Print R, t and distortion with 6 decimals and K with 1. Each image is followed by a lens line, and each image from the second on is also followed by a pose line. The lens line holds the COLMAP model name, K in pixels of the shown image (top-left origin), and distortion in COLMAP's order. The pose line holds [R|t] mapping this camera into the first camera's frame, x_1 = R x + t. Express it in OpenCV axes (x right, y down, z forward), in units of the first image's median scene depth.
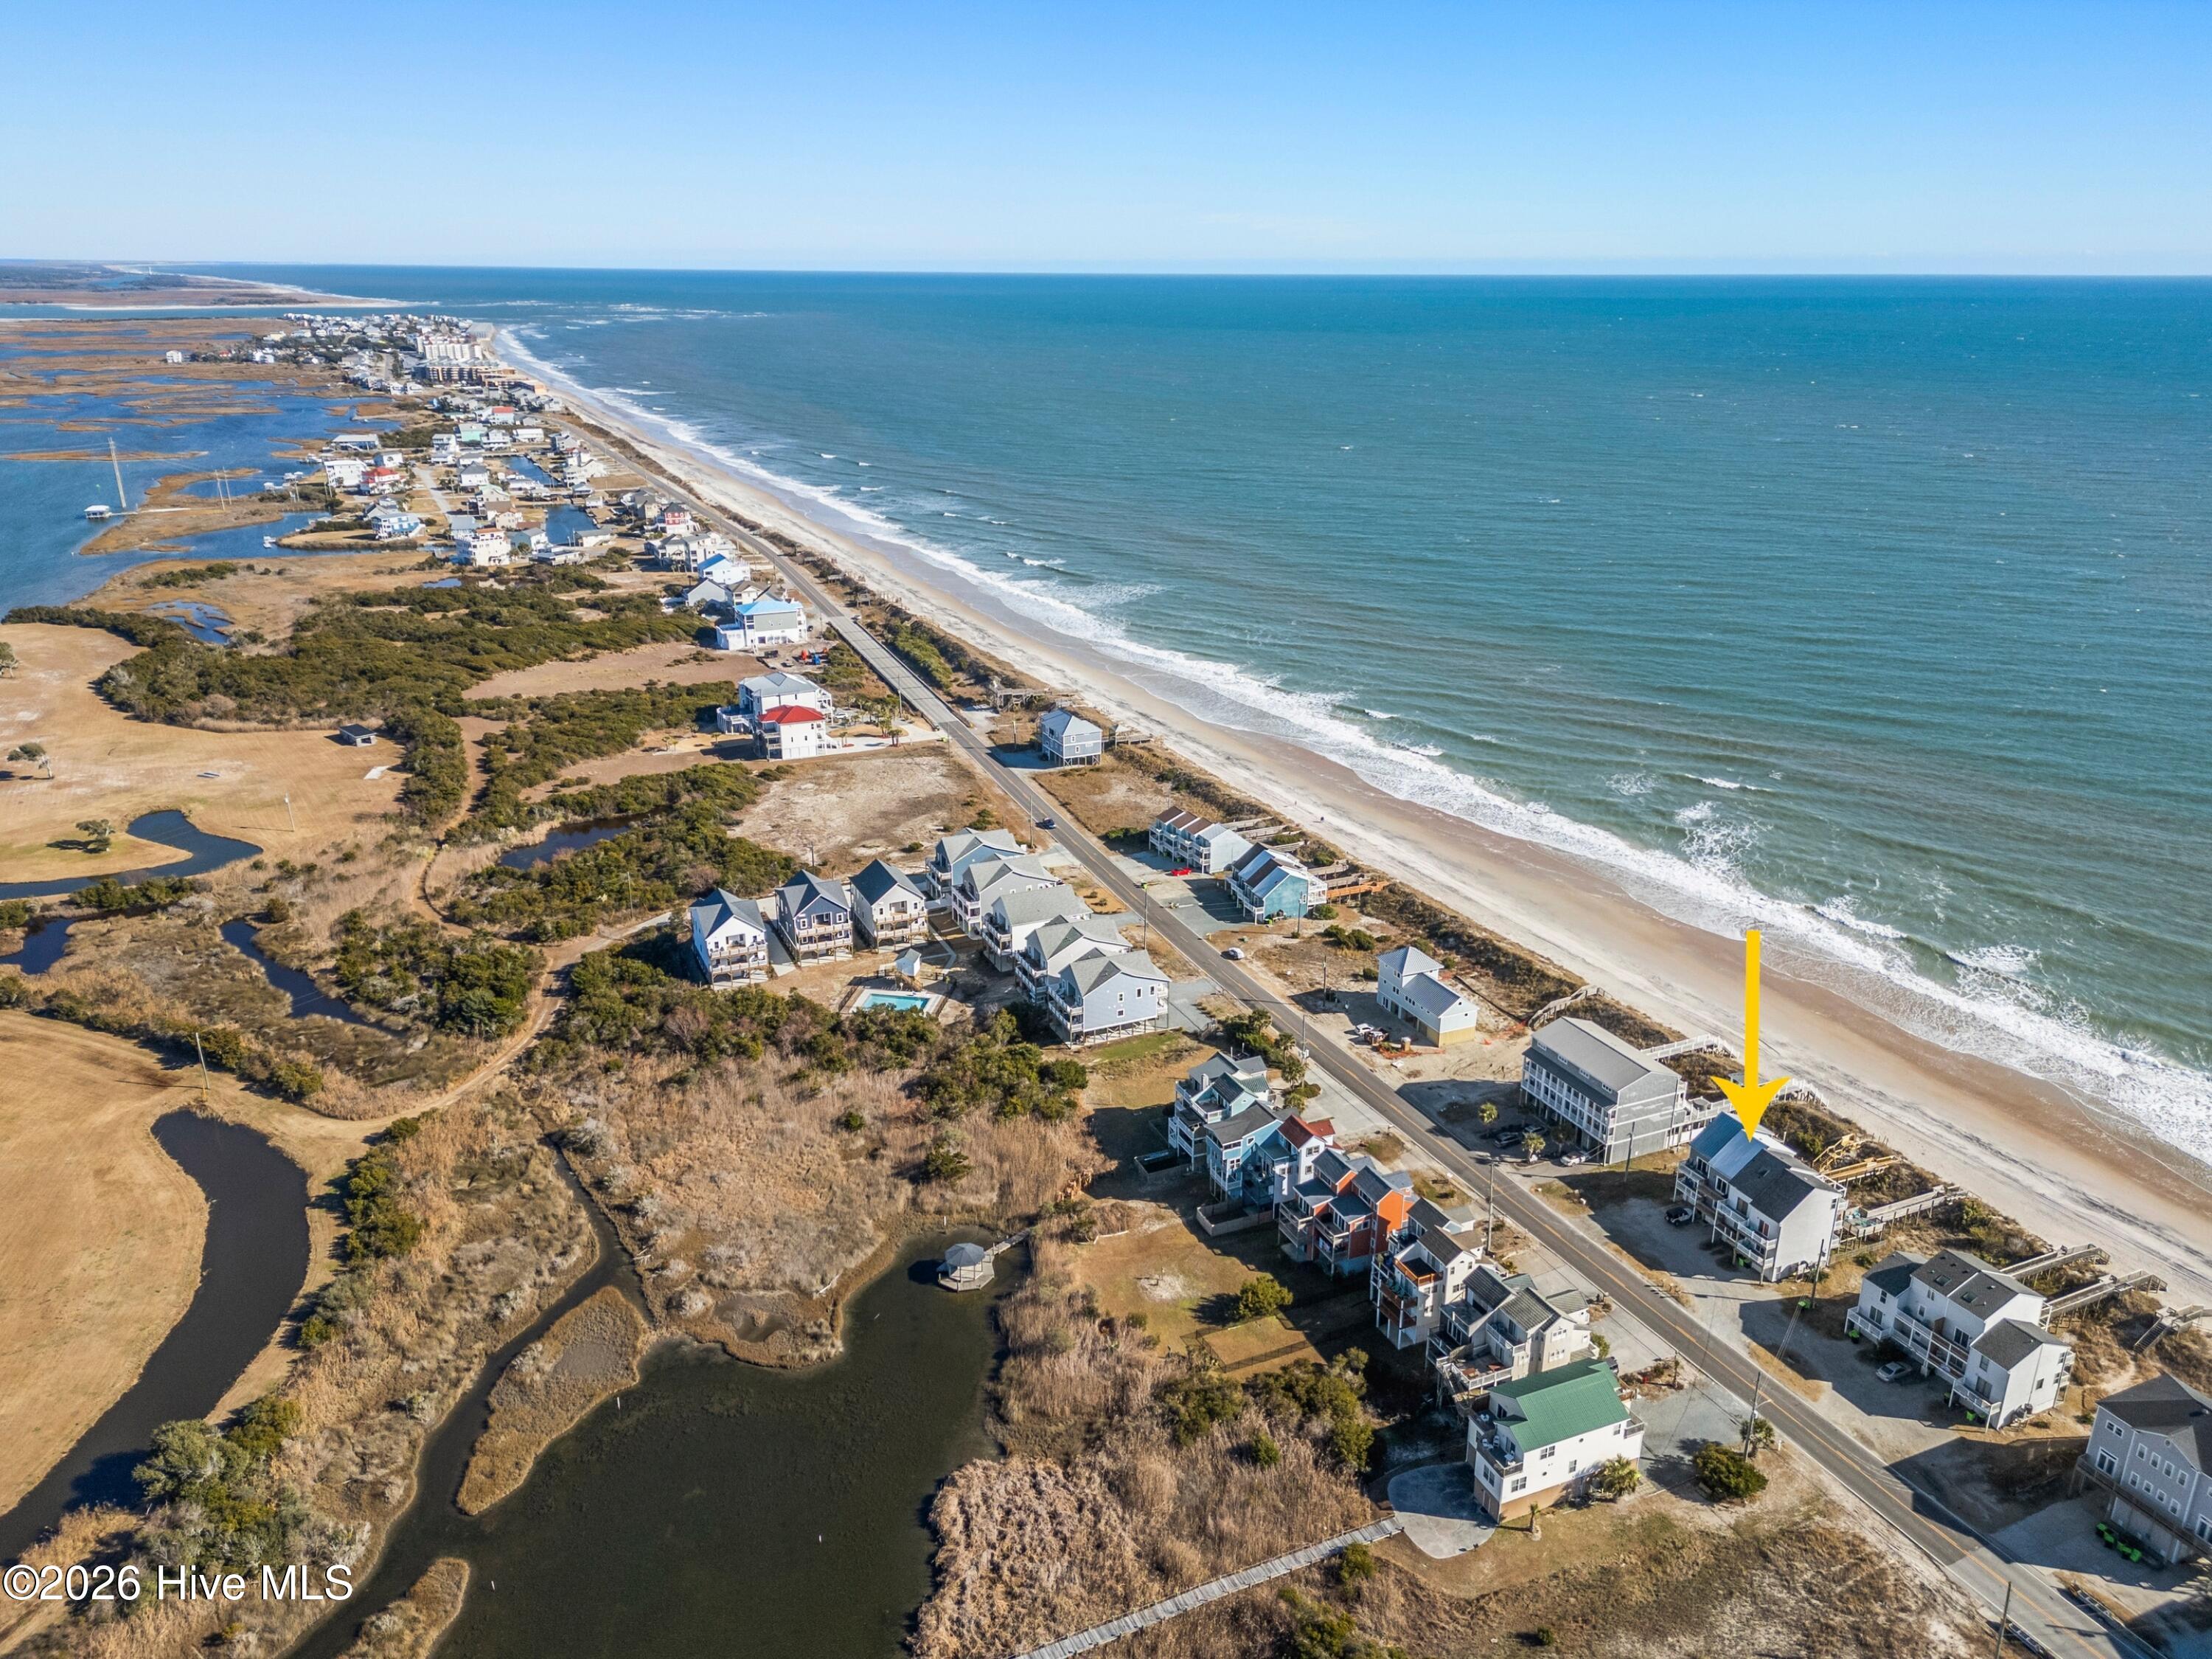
lens RADIAL K [[1592.6, 0, 1106.0], [0, 1592.6, 829.5], [0, 0, 1]] dist [0.083907, -0.089873]
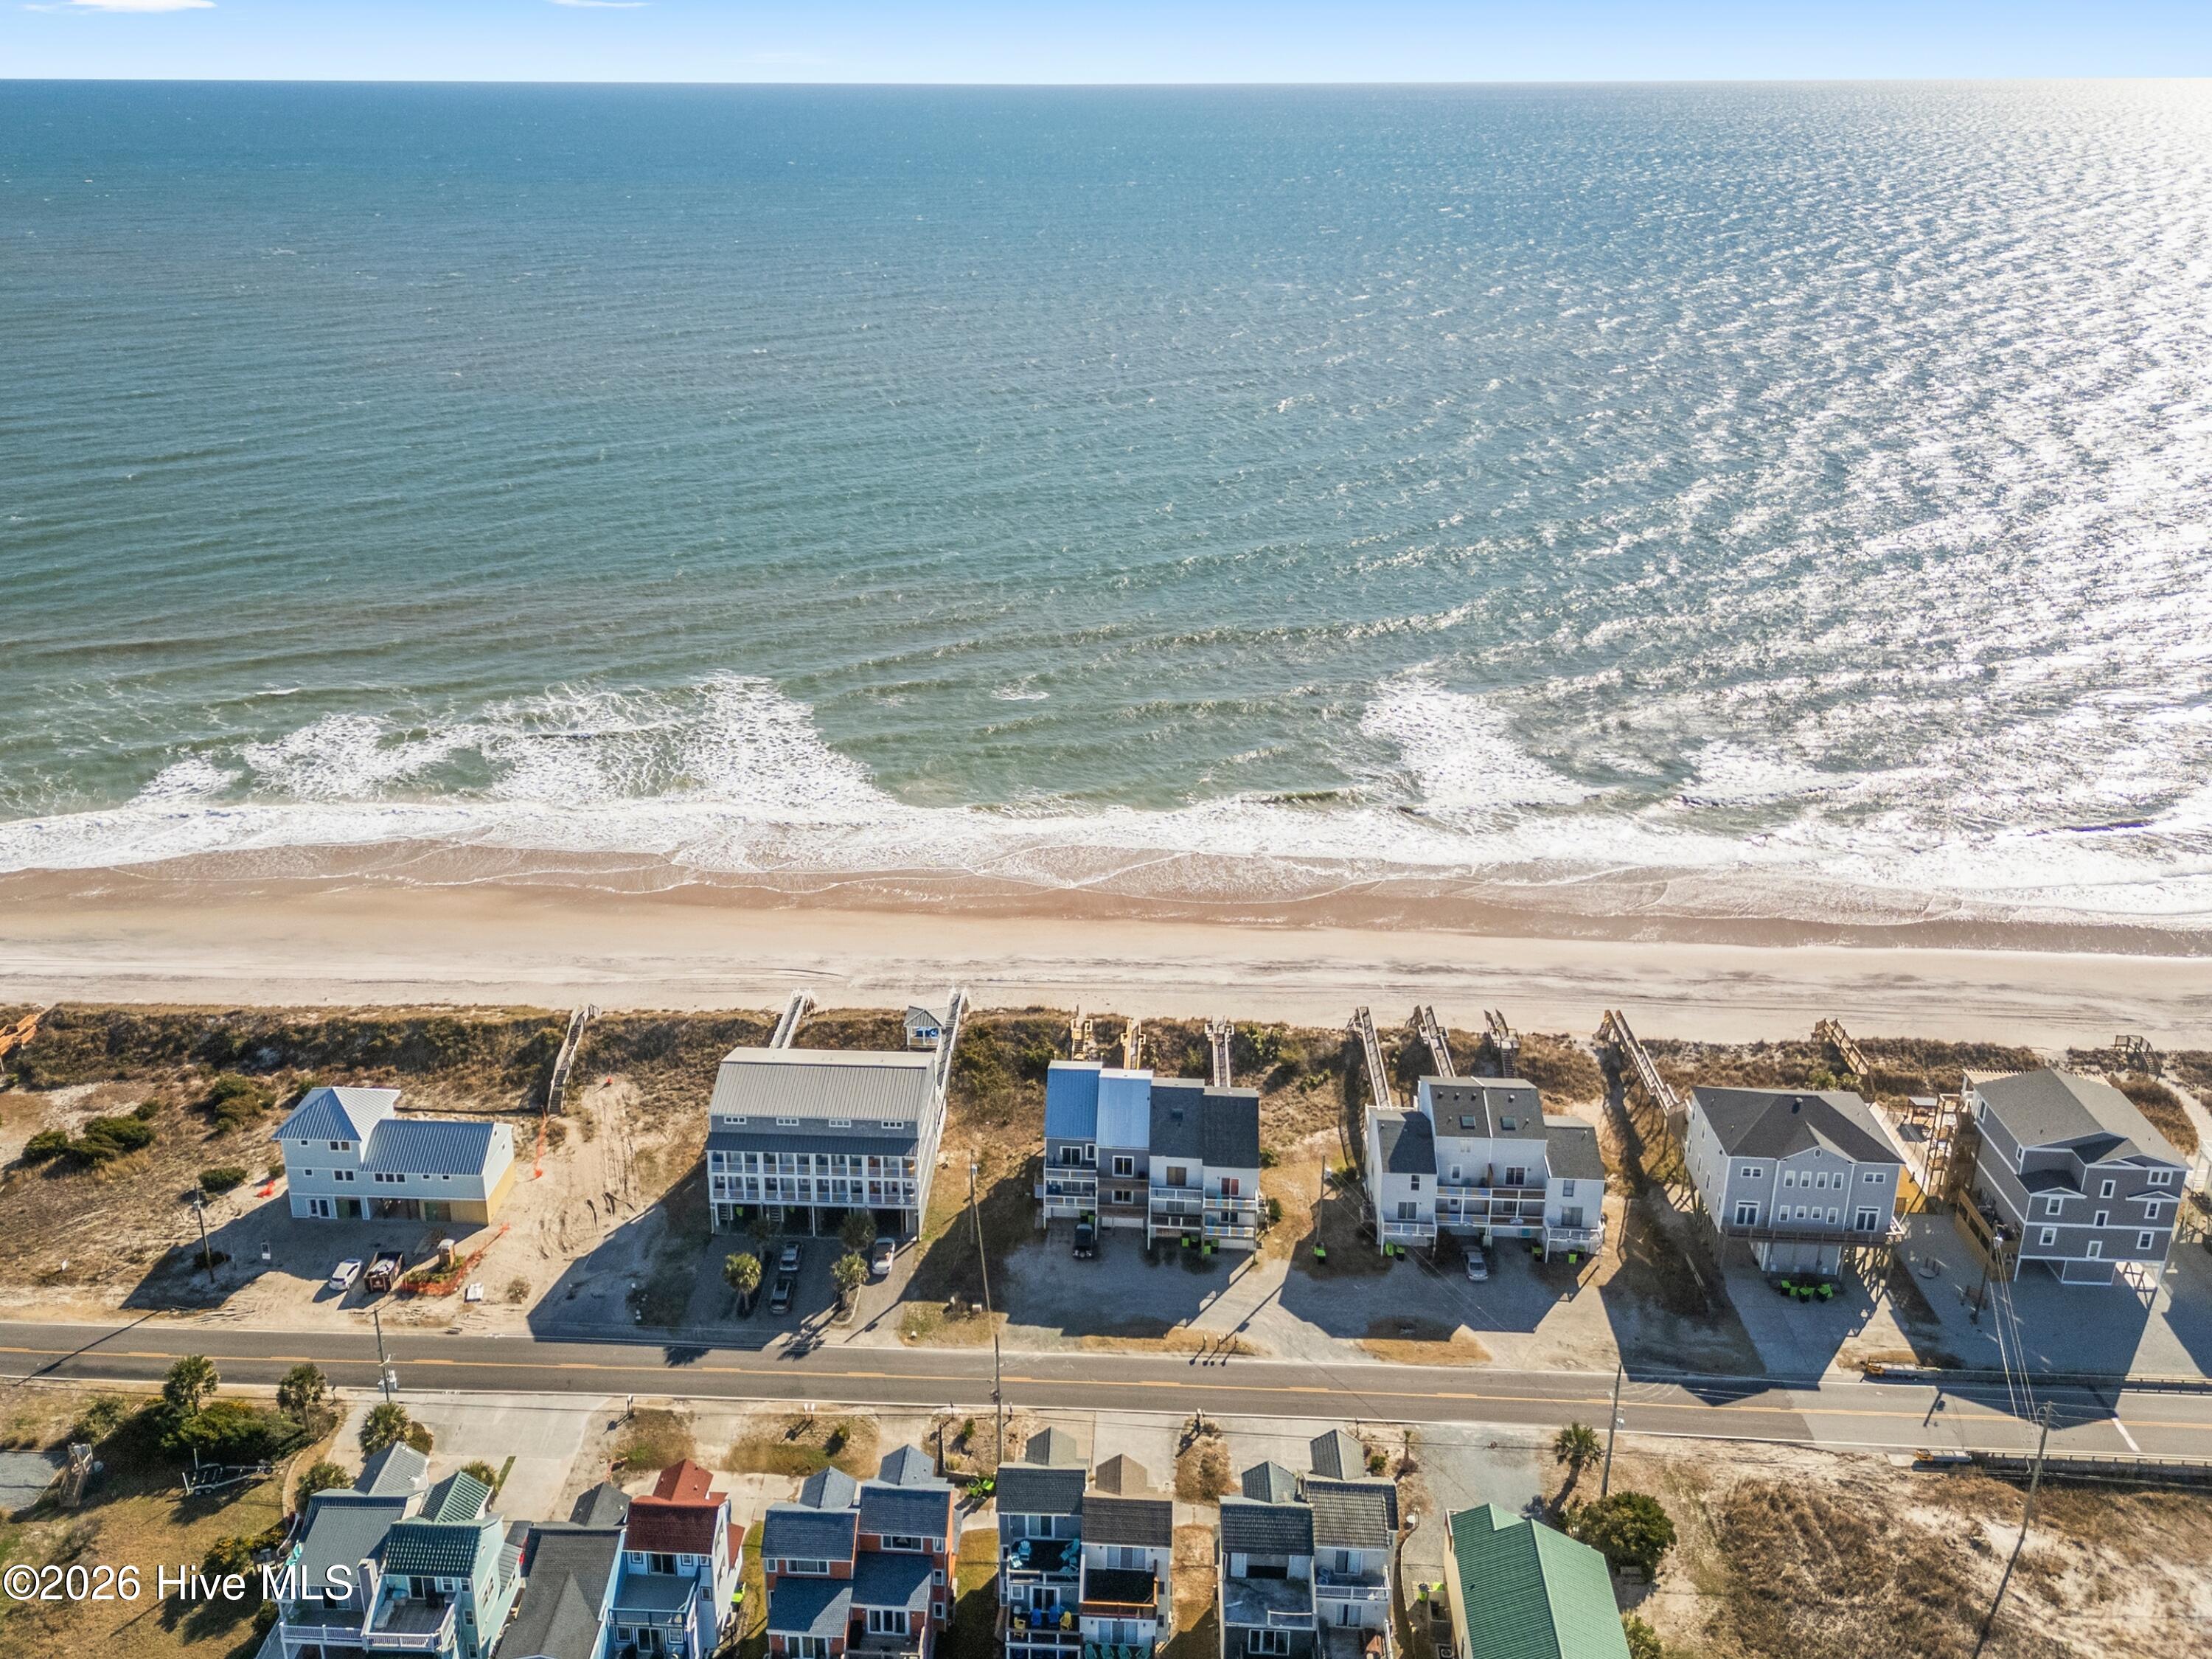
lens RADIAL K [[1804.5, 0, 1042.6], [0, 1804.5, 739.2], [0, 0, 1]] dist [0.085597, -0.078757]
pose [[0.472465, -0.310157, 0.824972, -0.194836], [0.296905, 0.937332, 0.182361, -0.090755], [-0.829834, 0.158779, 0.534944, 0.557888]]
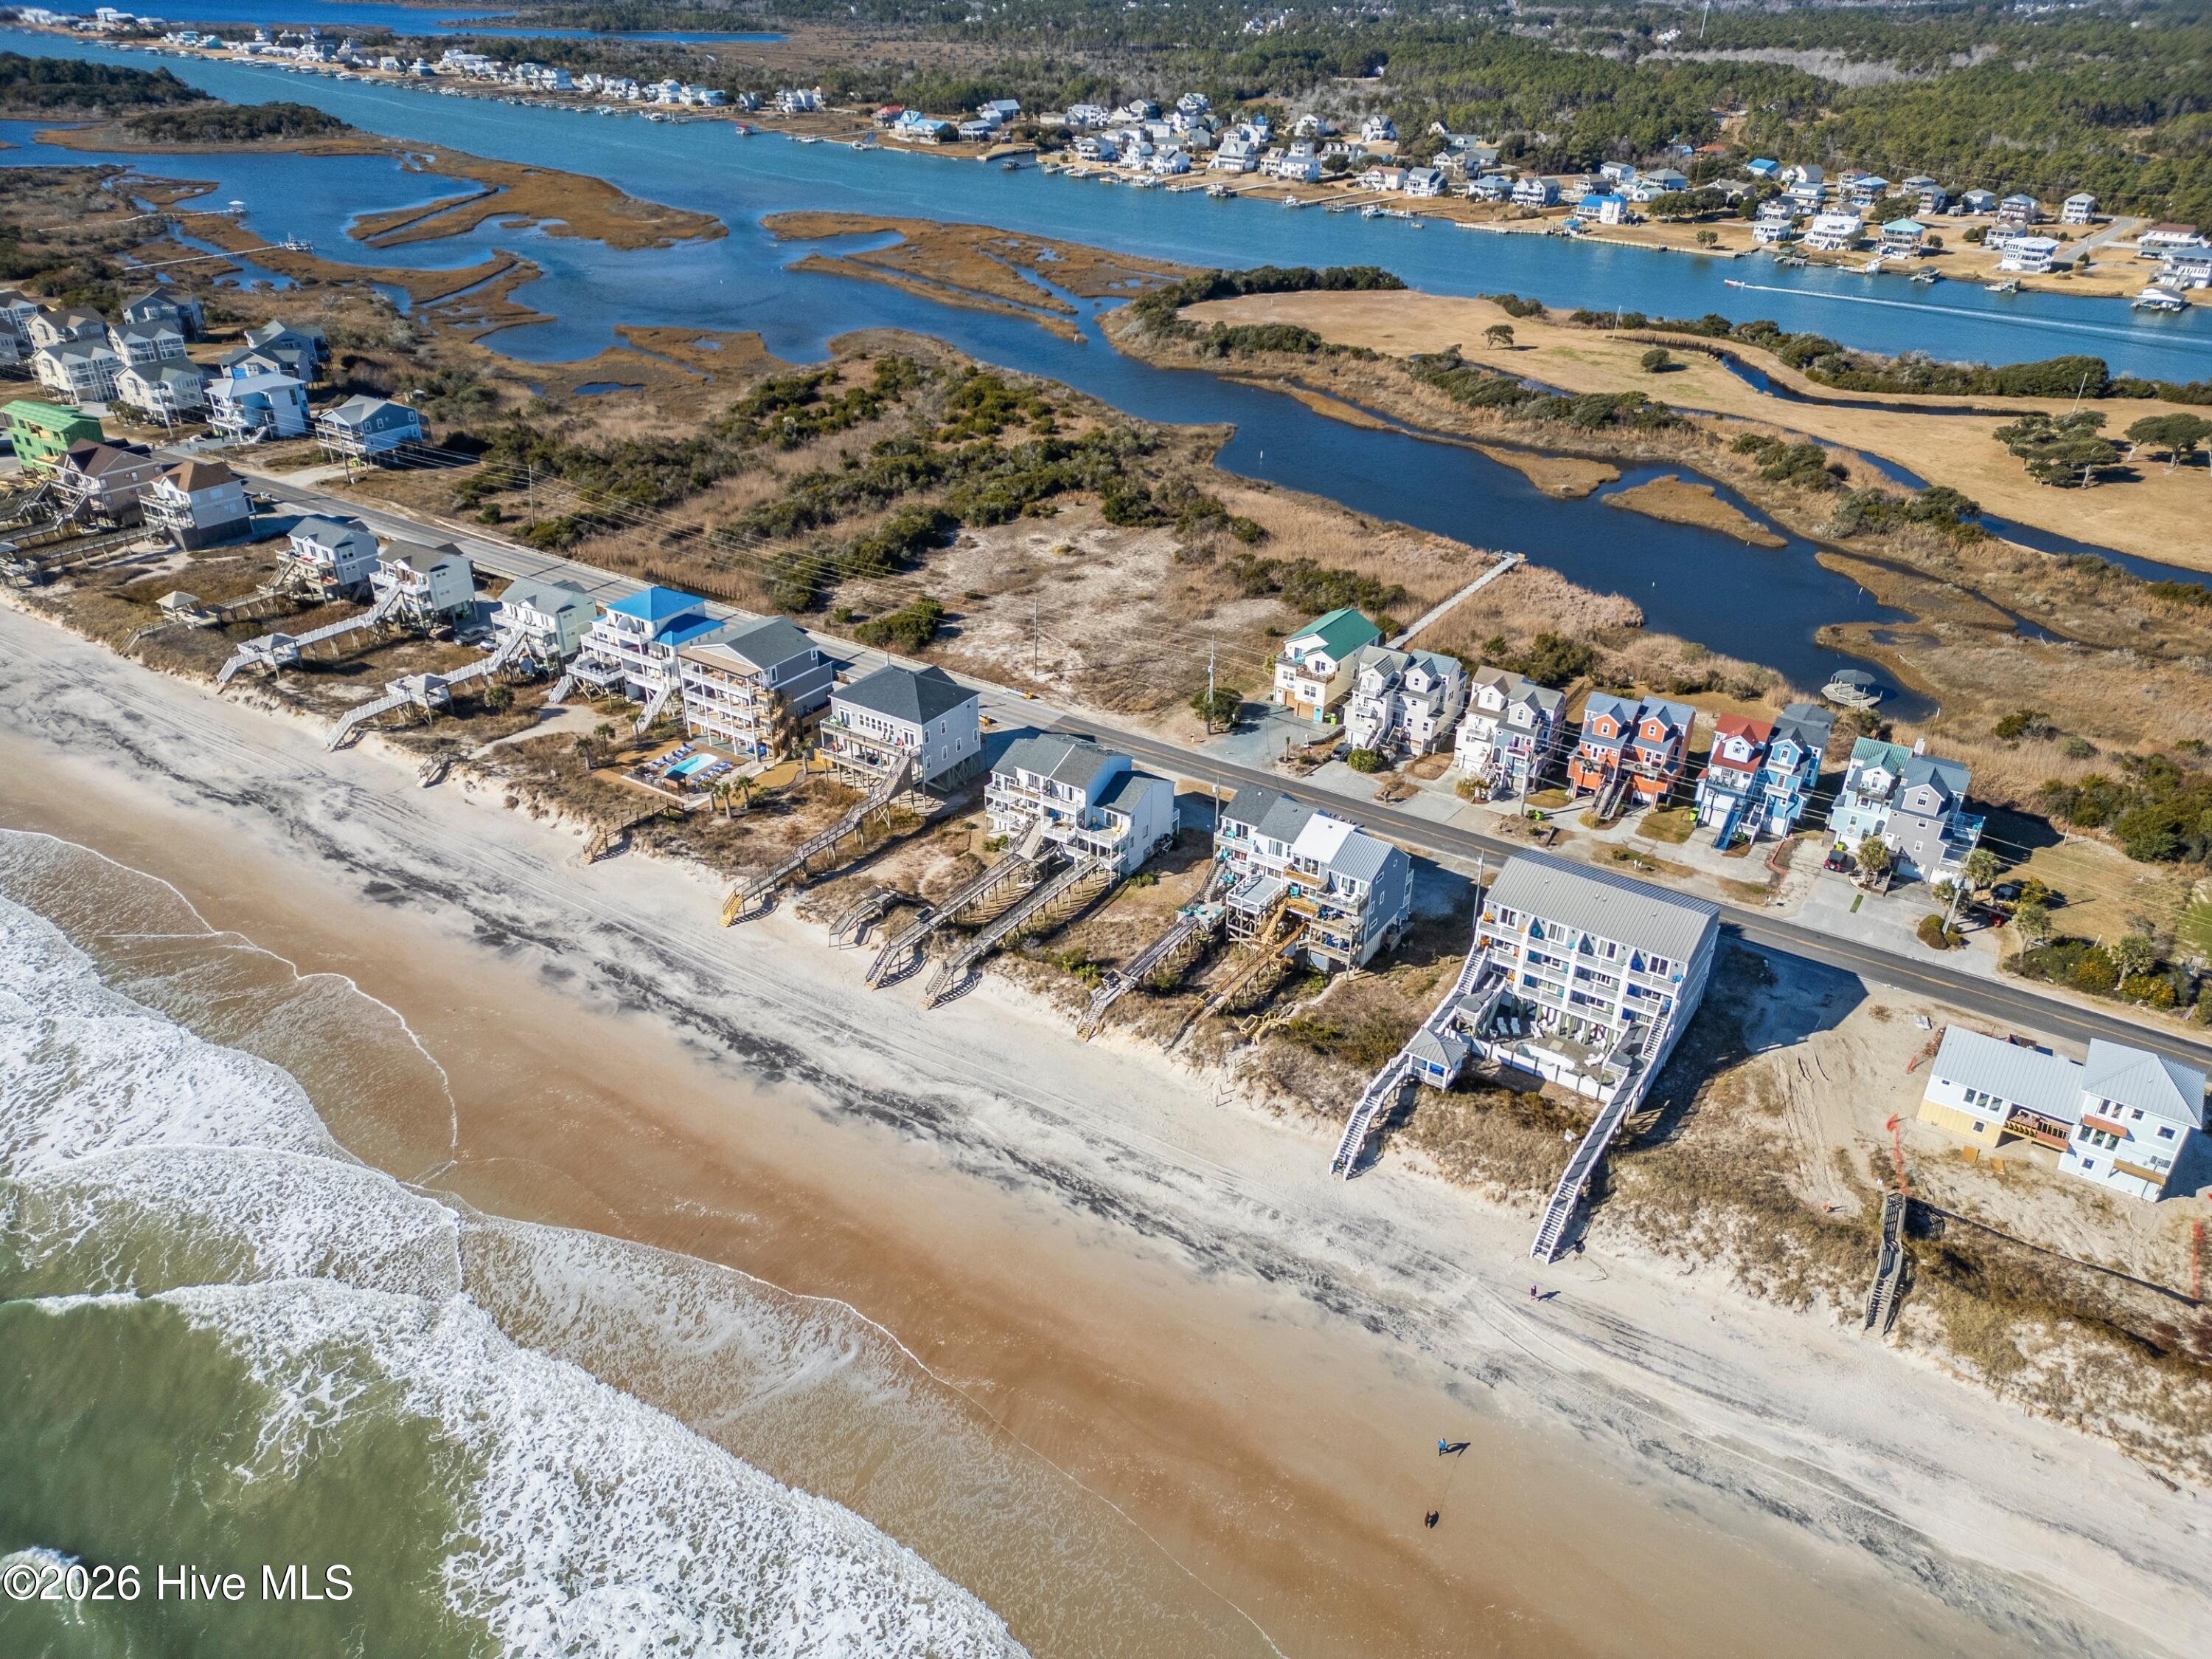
lens RADIAL K [[1530.2, 0, 1106.0], [0, 1530.2, 829.5], [0, 0, 1]] dist [0.098829, -0.103828]
pose [[-0.849886, 0.243992, -0.467078, 0.798846], [-0.192585, 0.681229, 0.706284, -0.292506], [0.490515, 0.690213, -0.531978, 1.267505]]
